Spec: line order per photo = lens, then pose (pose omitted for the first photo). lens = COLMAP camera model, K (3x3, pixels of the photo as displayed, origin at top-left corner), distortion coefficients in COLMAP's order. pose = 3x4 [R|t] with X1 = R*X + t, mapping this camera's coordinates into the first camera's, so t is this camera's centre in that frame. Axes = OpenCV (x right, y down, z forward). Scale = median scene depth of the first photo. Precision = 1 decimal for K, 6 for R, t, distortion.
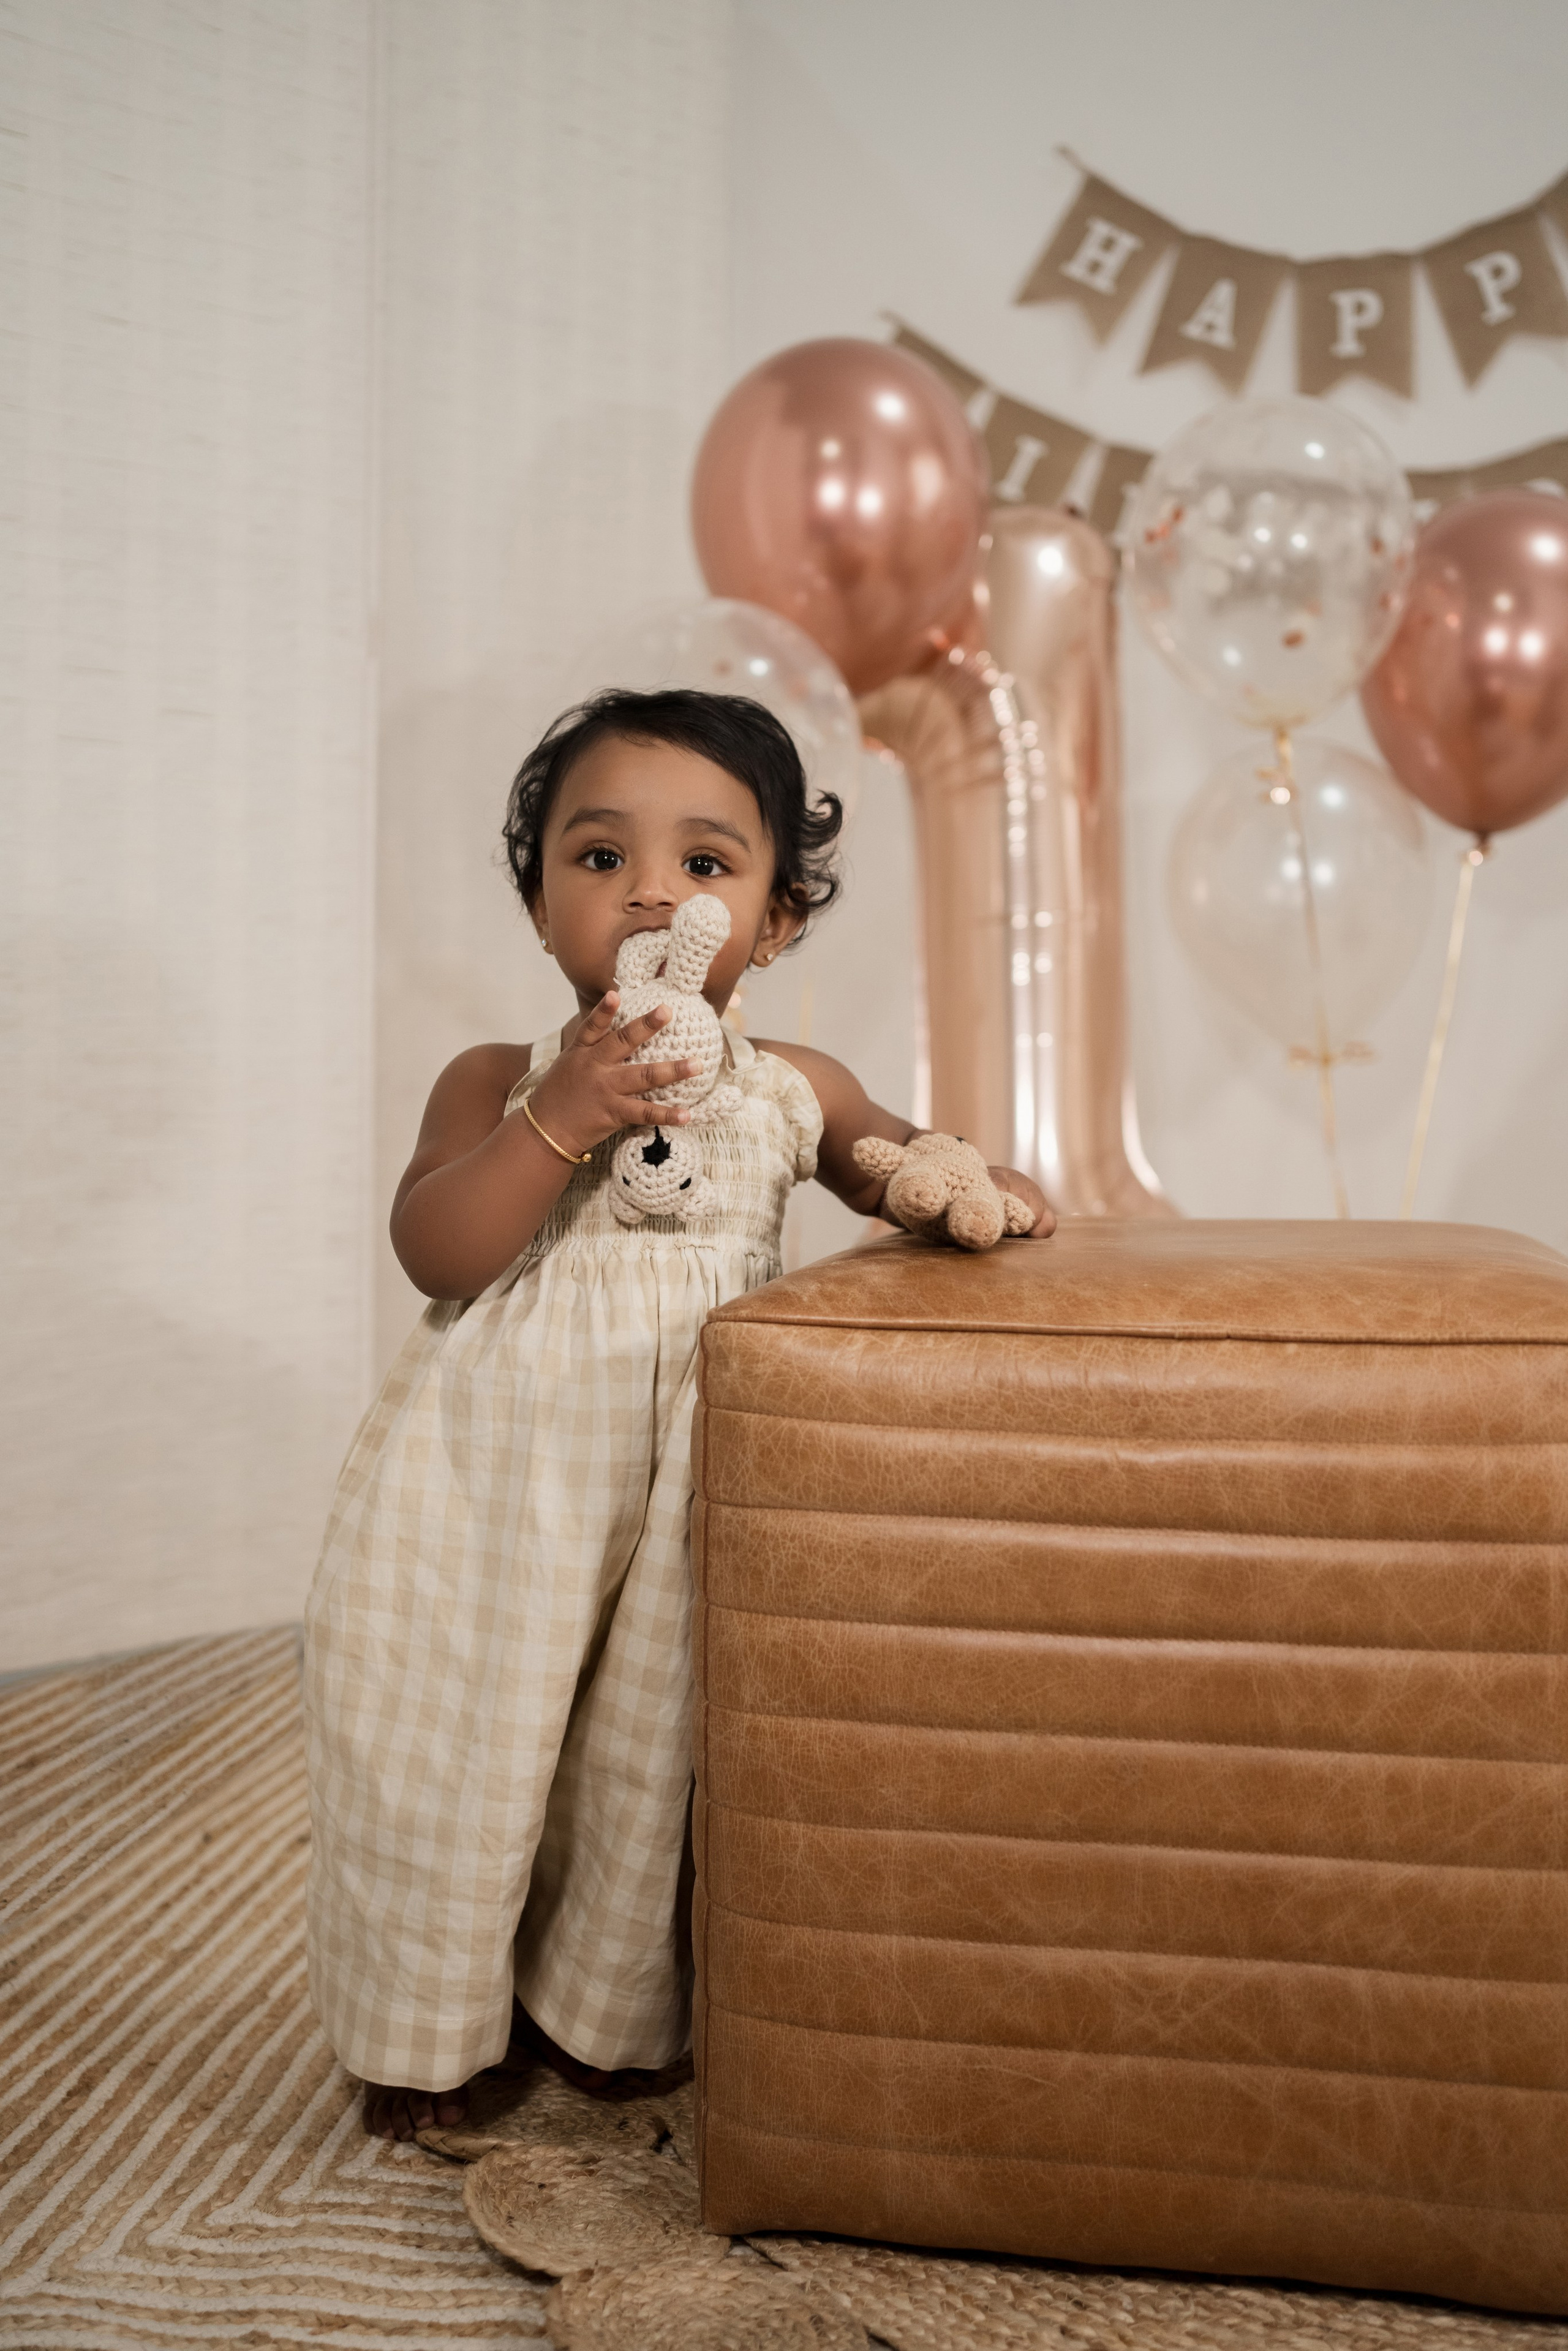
lens RADIAL K [[2368.5, 0, 841.1], [0, 2368.5, 1225.9], [0, 0, 1]] dist [-0.031873, 0.249374]
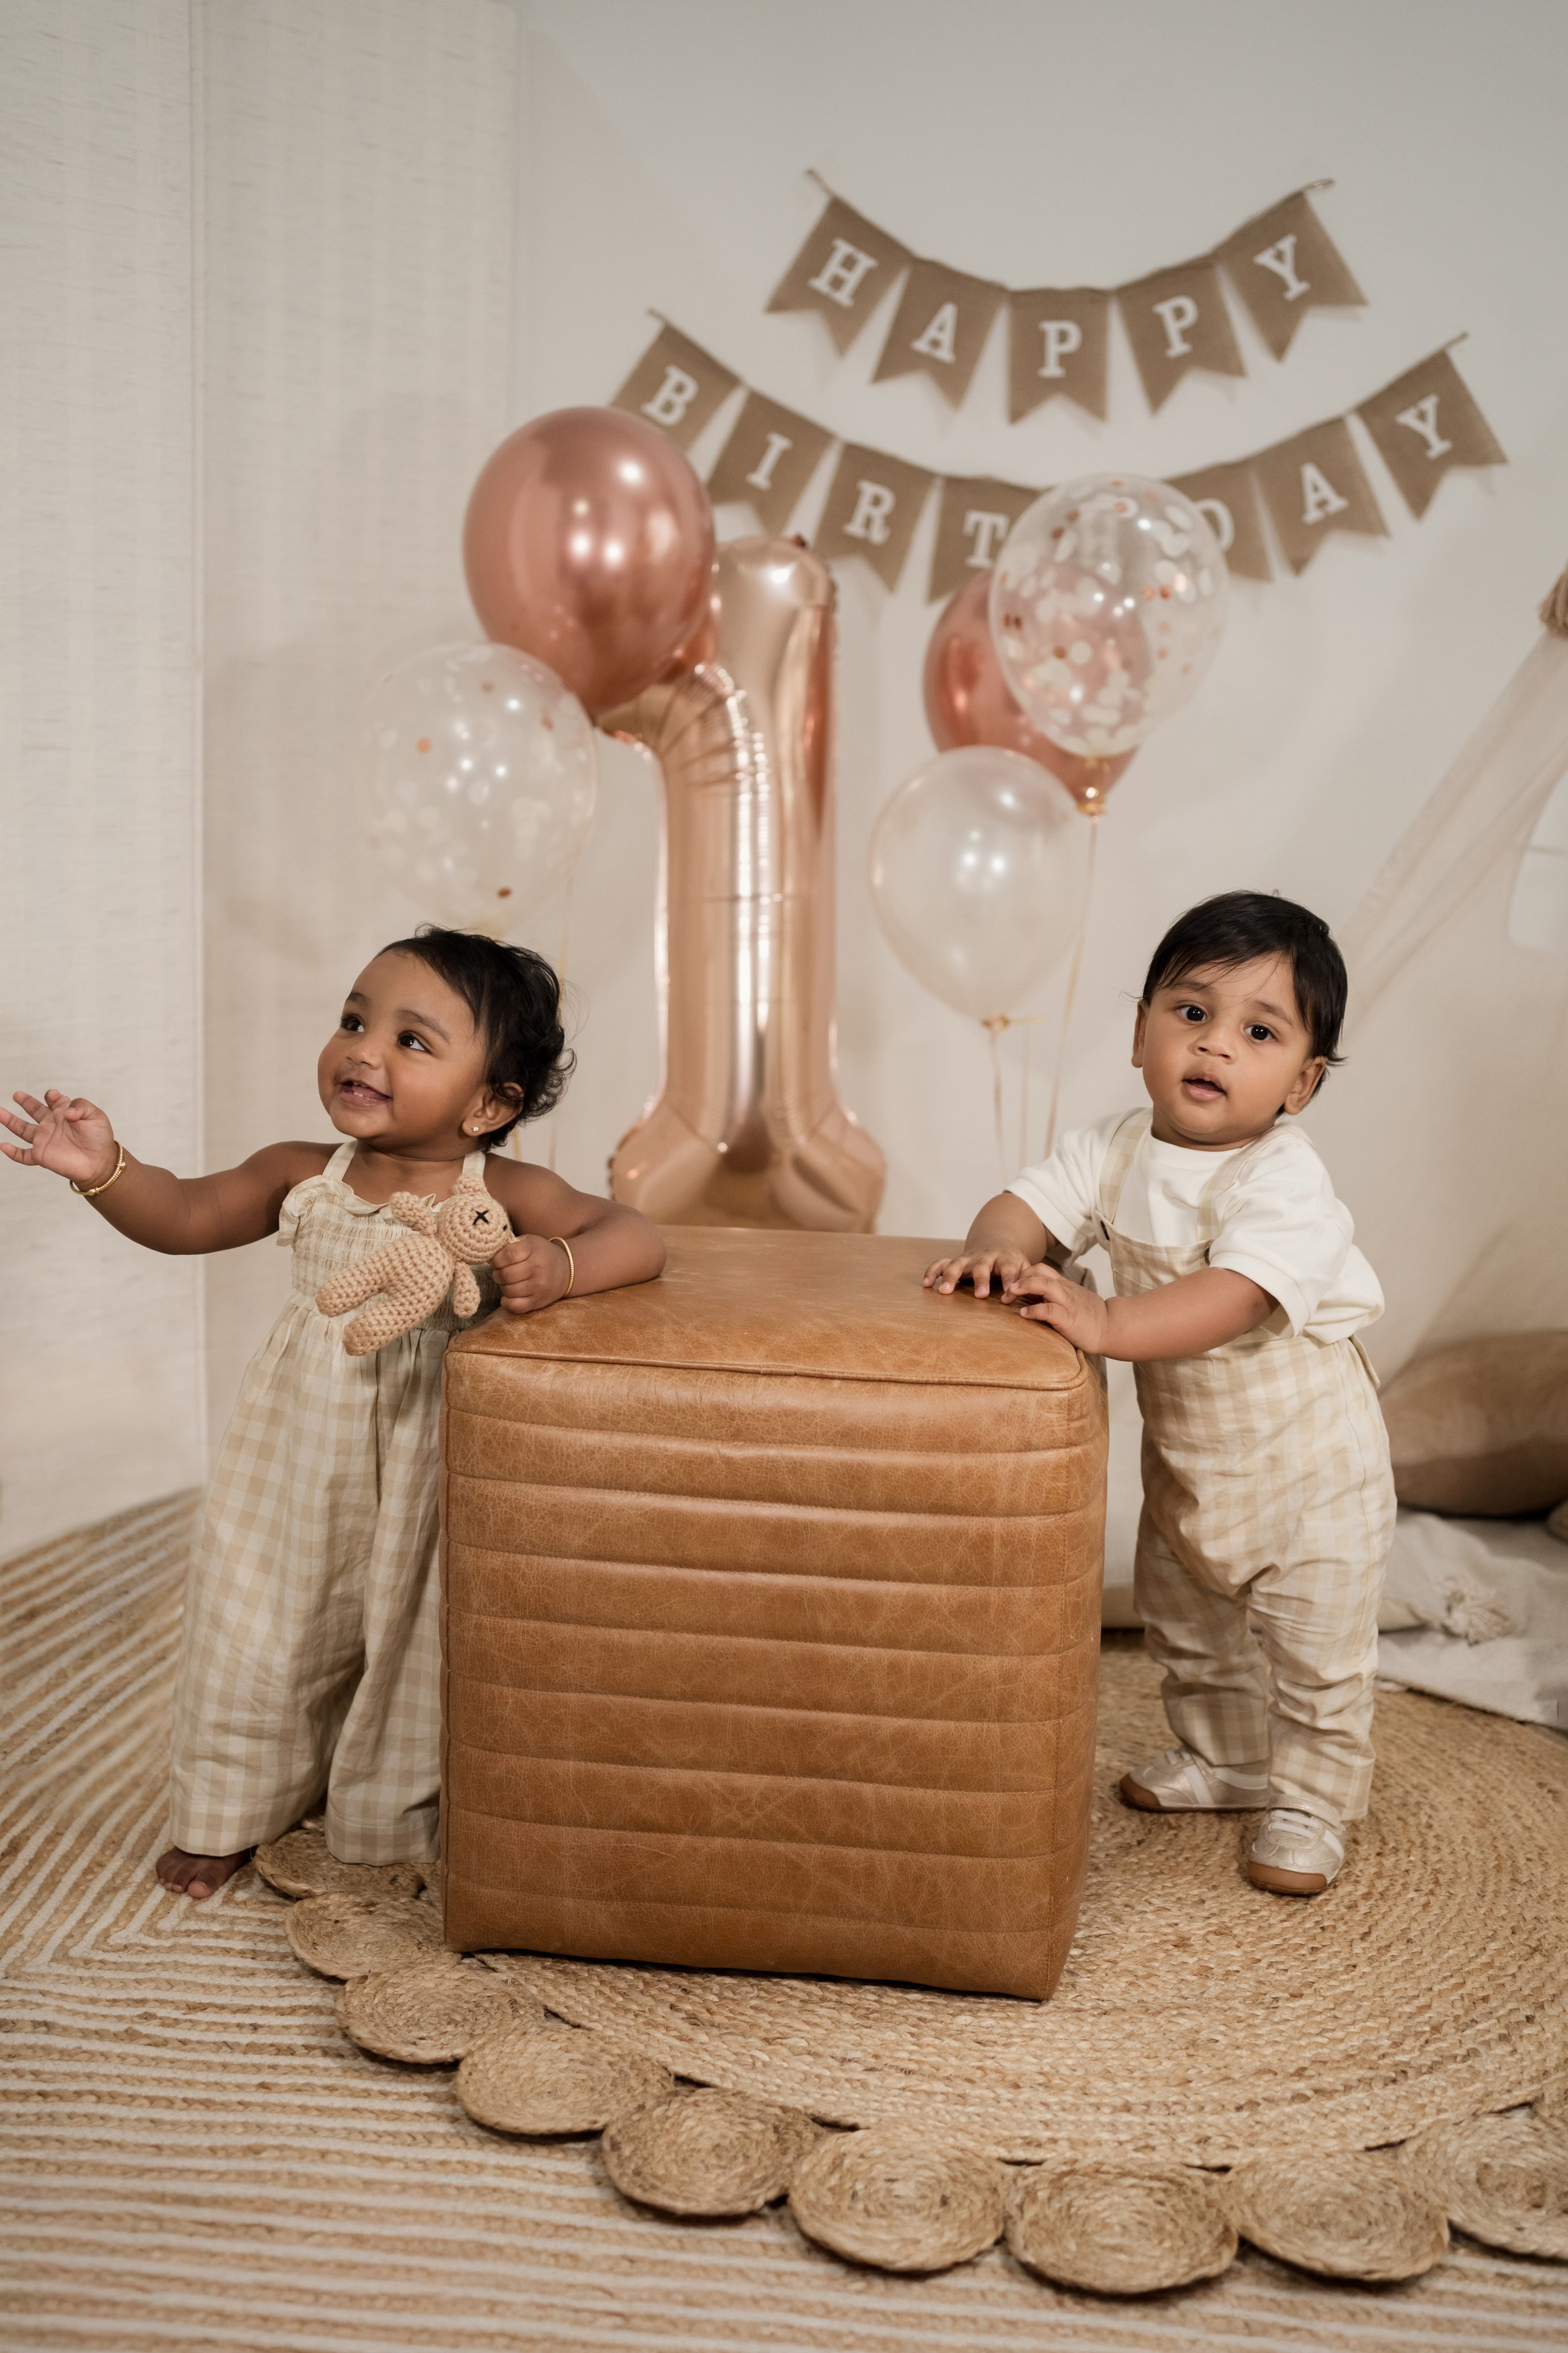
lens RADIAL K [[2379.5, 0, 791.0], [0, 2379.5, 1202.3], [0, 0, 1]] dist [-0.003084, 0.109452]
pose [[0.998507, 0.011721, 0.053353, 0.078915], [-0.017014, 0.994856, 0.099859, -0.212406], [-0.051908, -0.100618, 0.993570, -0.489382]]
